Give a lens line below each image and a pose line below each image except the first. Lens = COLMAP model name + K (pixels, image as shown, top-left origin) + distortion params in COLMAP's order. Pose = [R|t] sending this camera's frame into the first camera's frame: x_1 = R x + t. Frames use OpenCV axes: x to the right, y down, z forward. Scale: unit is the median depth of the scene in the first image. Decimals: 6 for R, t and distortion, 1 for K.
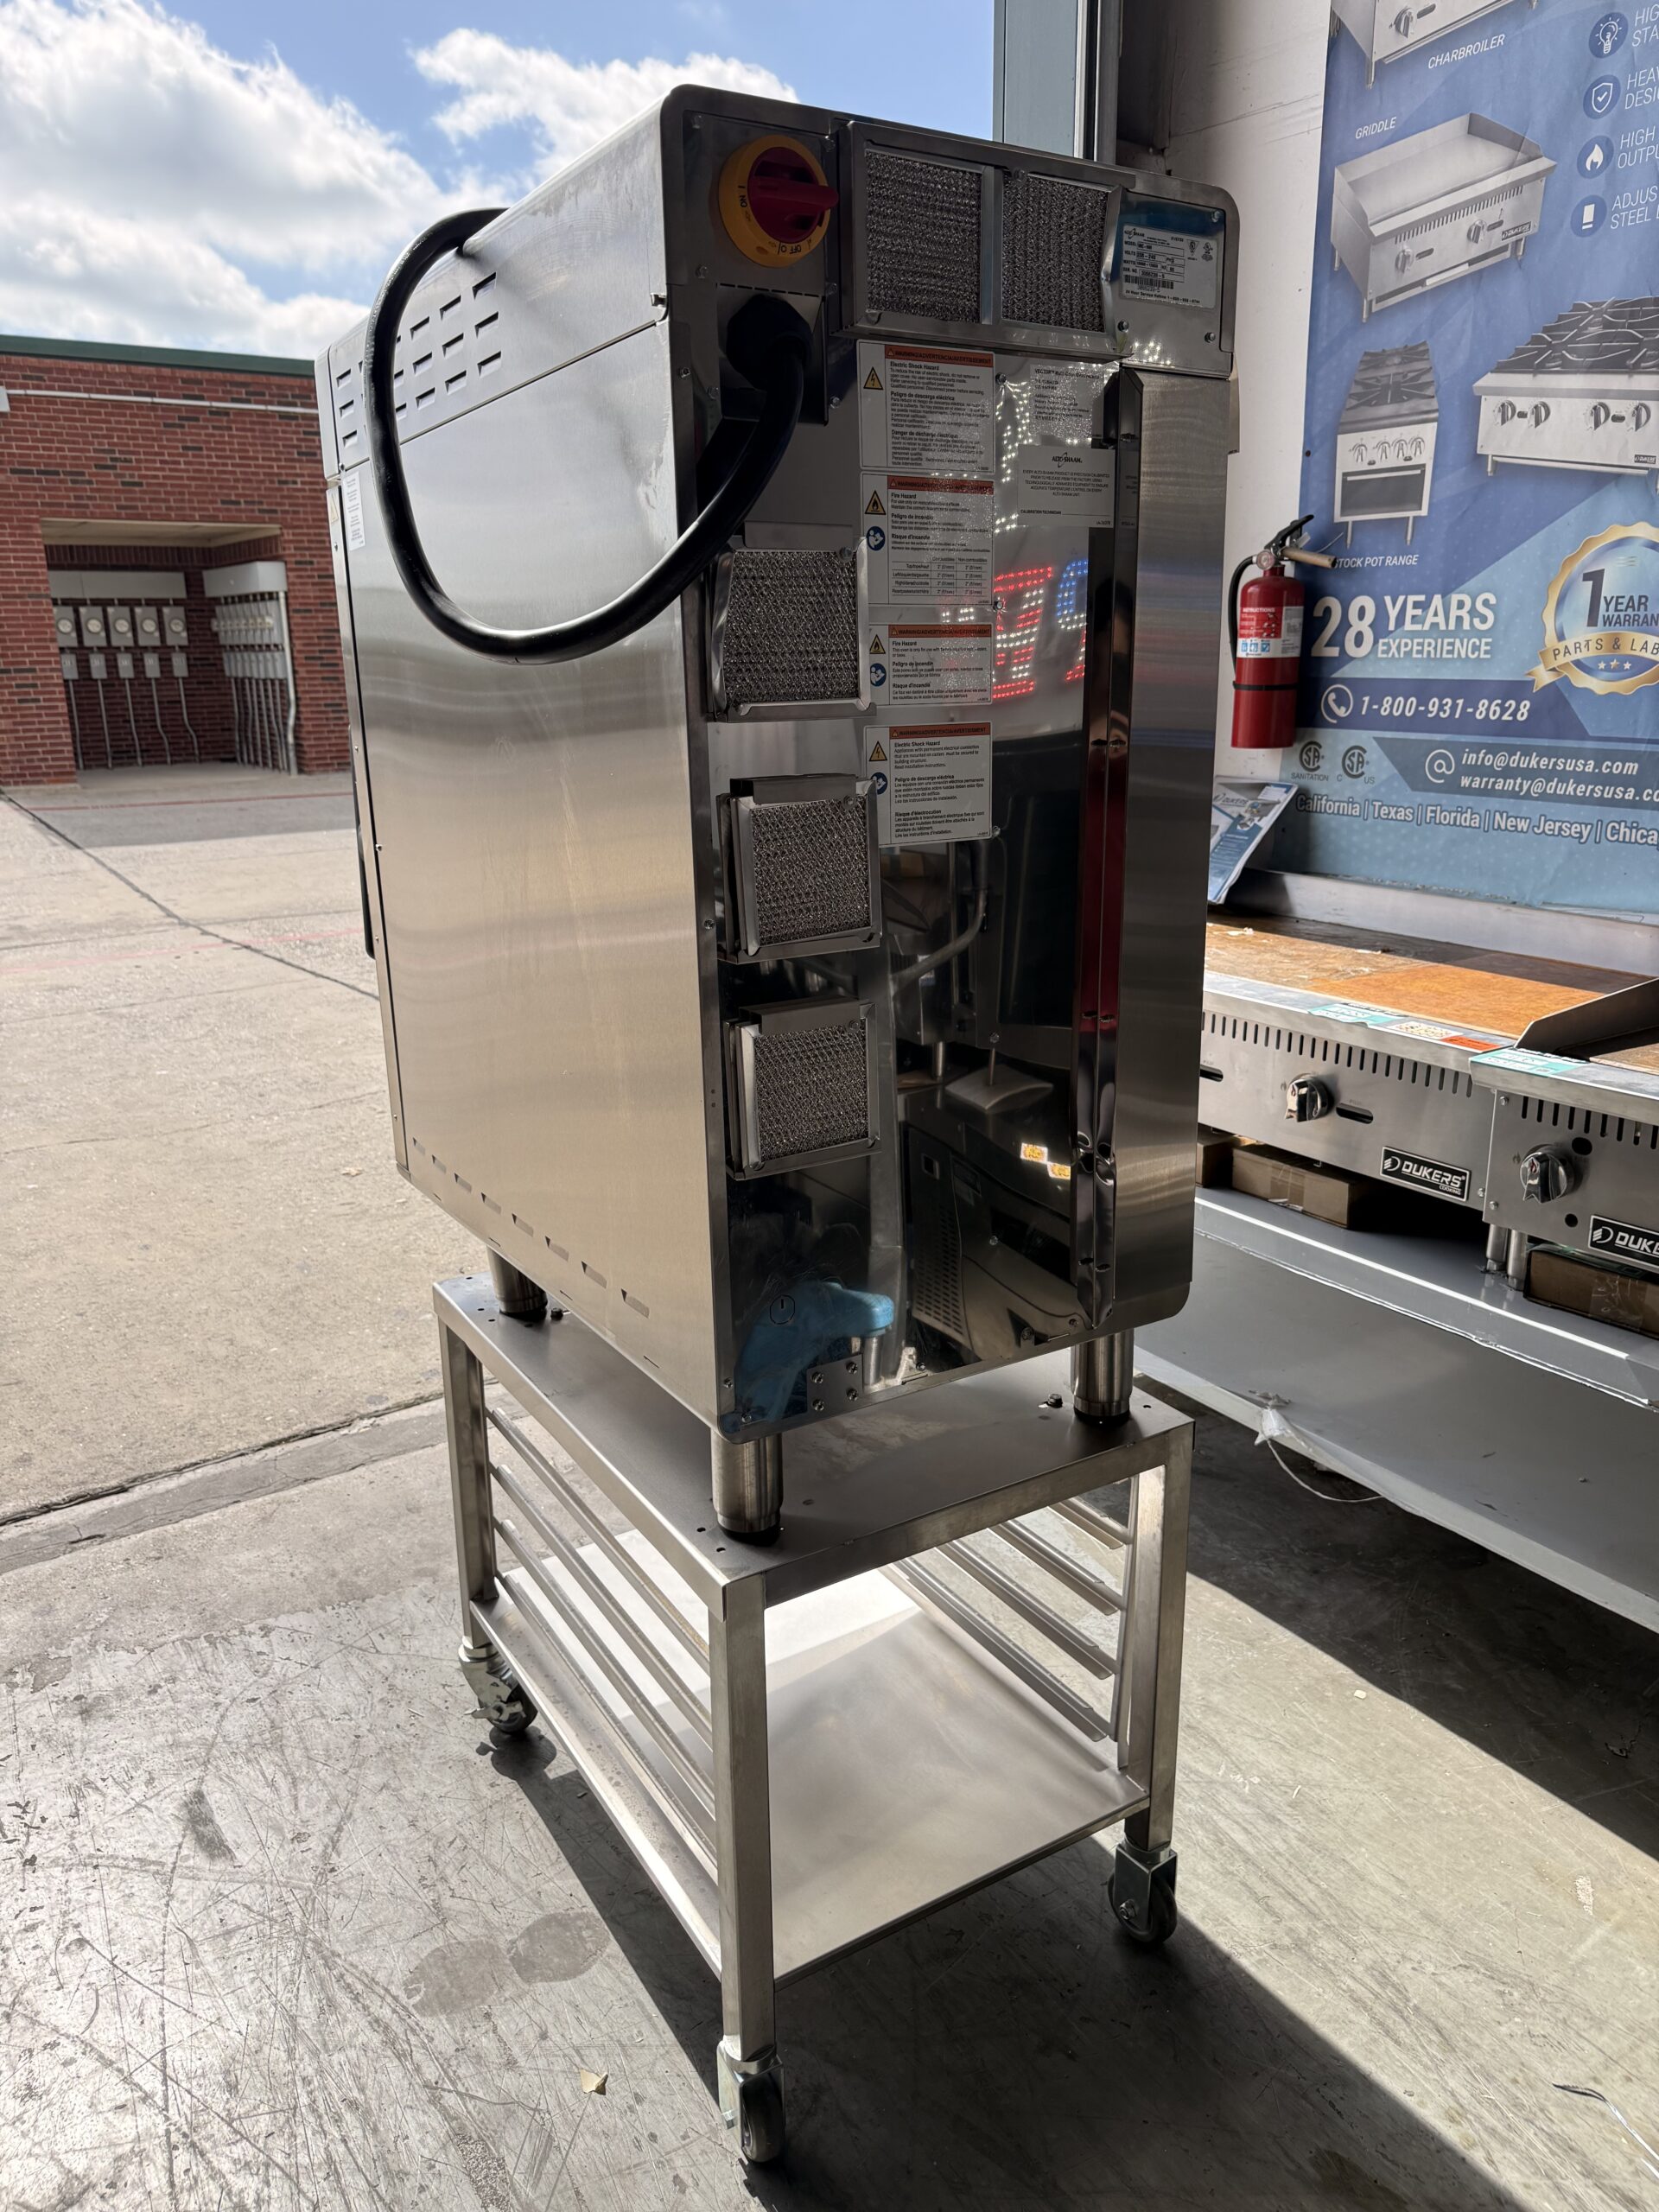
lens RADIAL K [[1592.1, 0, 834.6], [0, 1592.1, 1146.8], [0, 0, 1]] dist [0.000648, -0.003205]
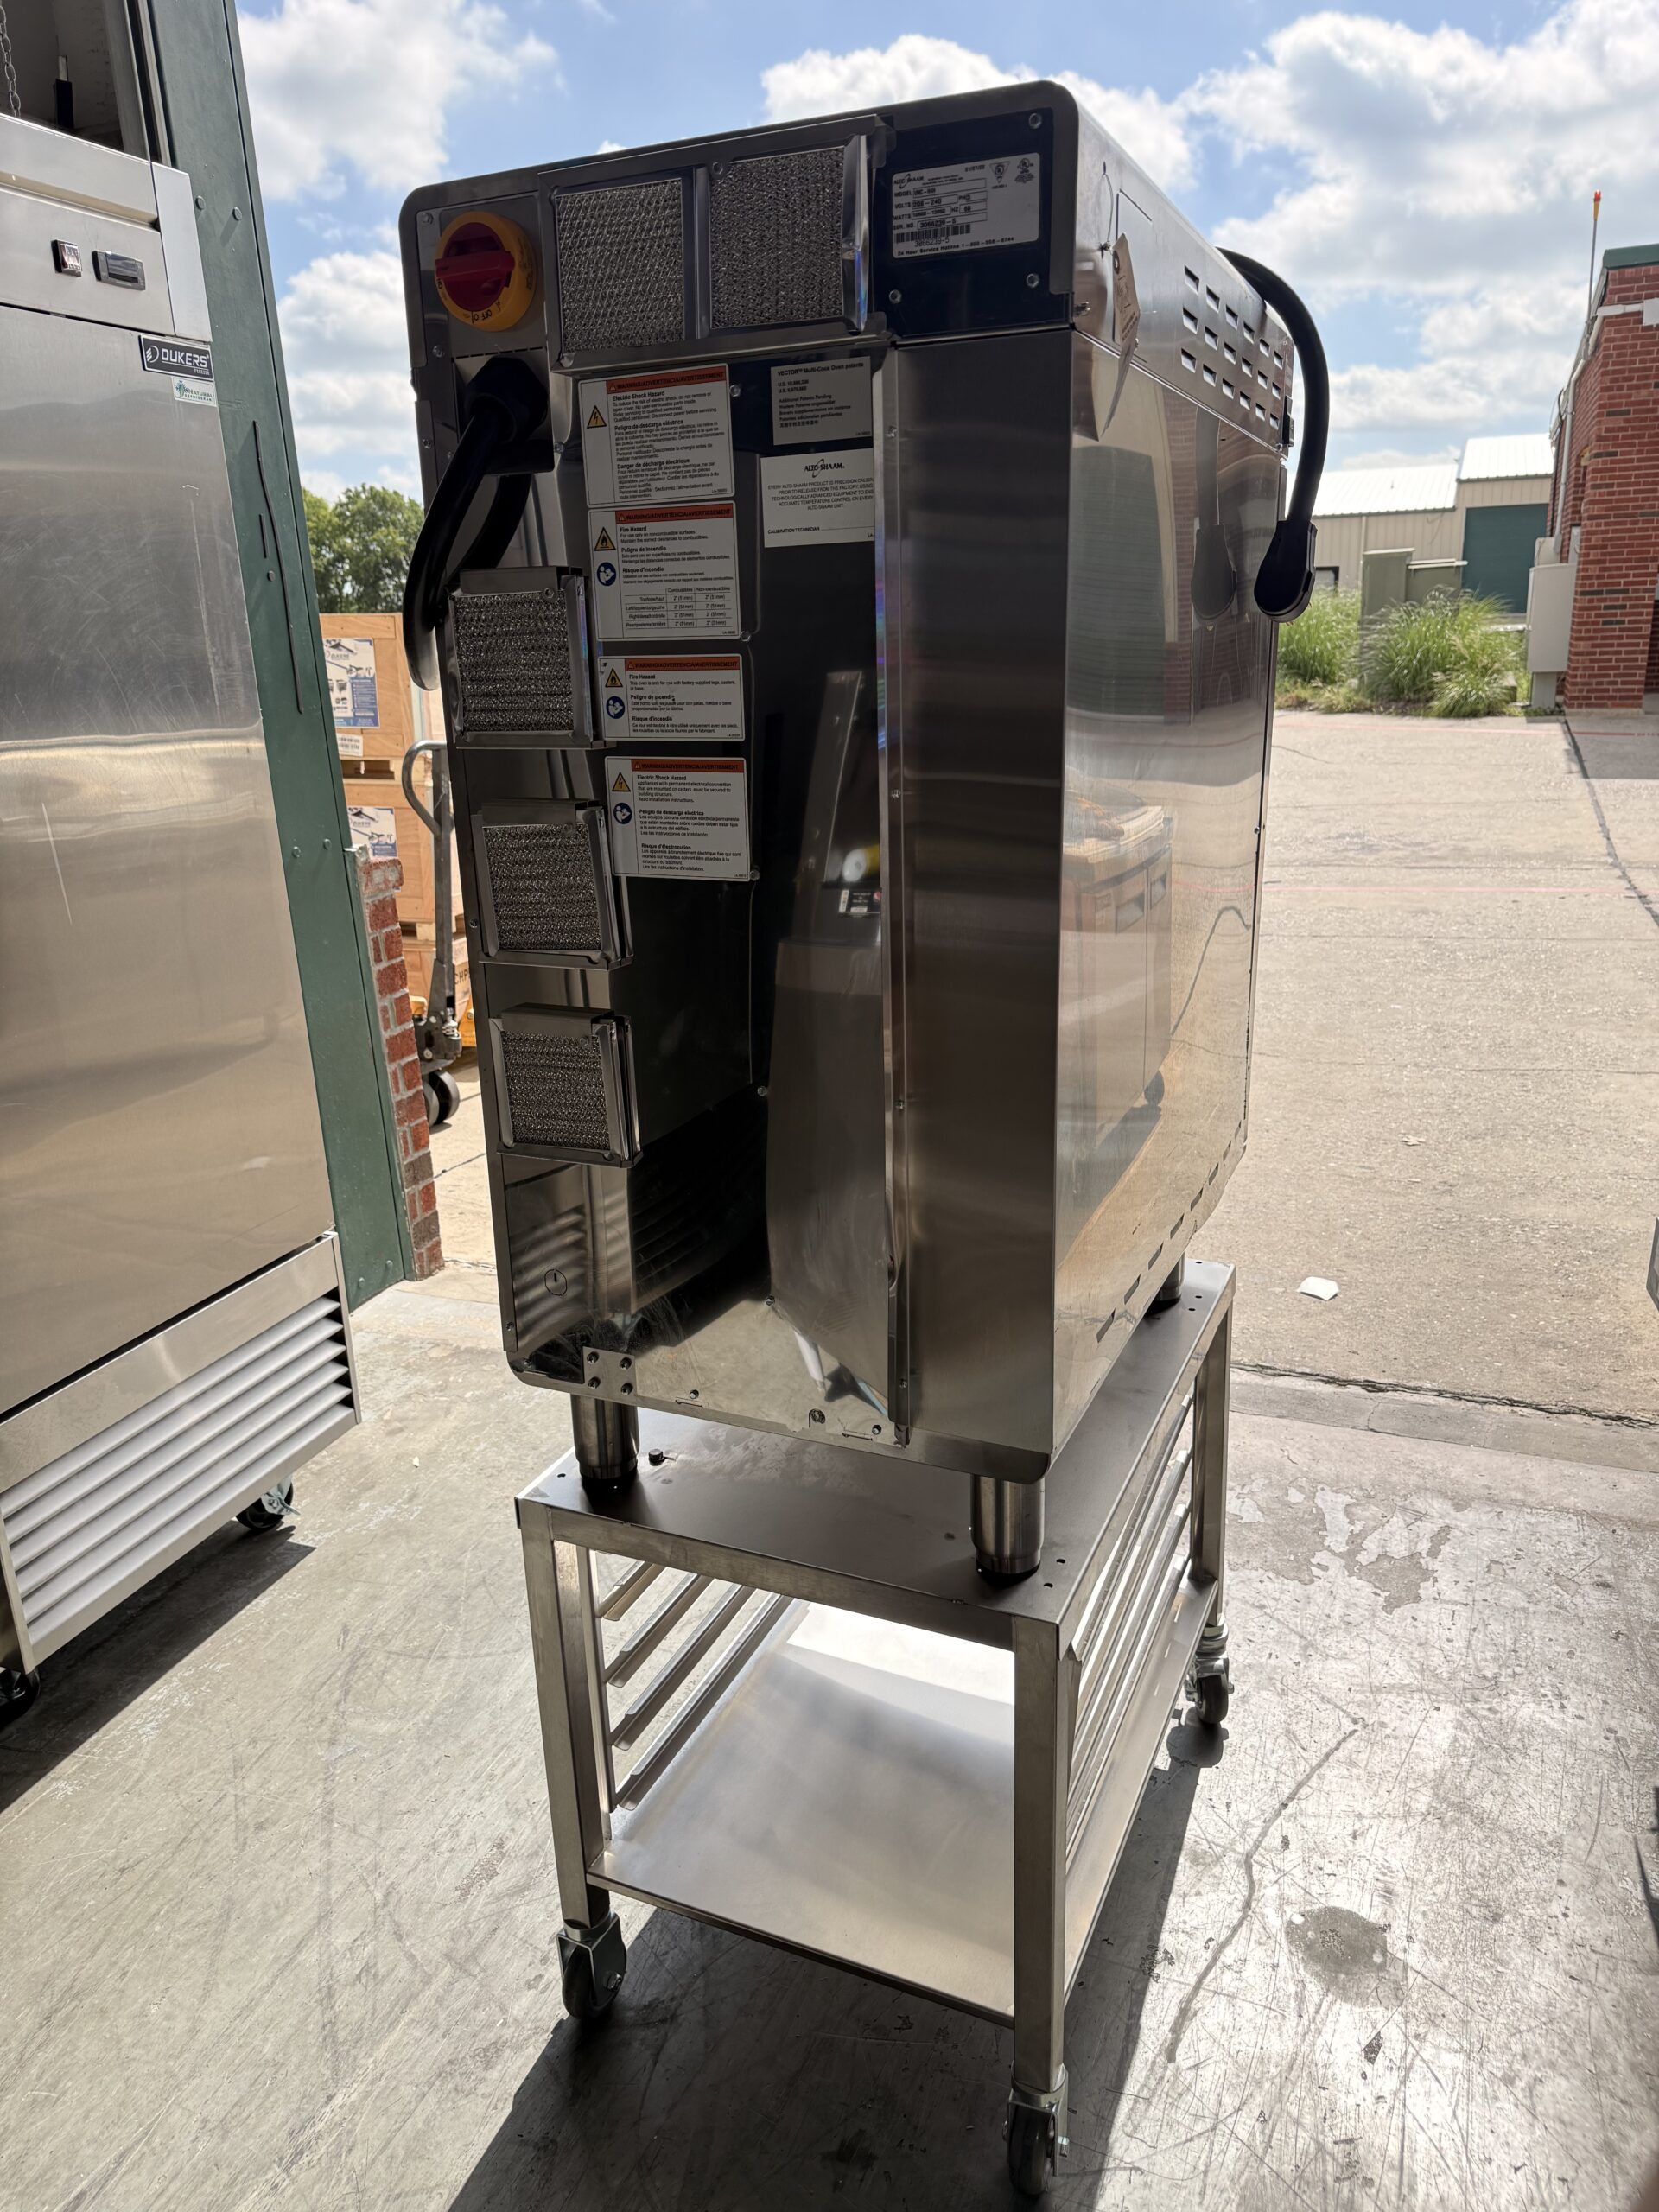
lens RADIAL K [[1592.1, 0, 834.6], [0, 1592.1, 1146.8], [0, 0, 1]] dist [0.000648, -0.003205]
pose [[0.543796, 0.262137, -0.797227, 0.949961], [-0.219707, 0.961301, 0.166221, -0.218413], [0.809948, 0.084766, 0.580344, 0.527239]]
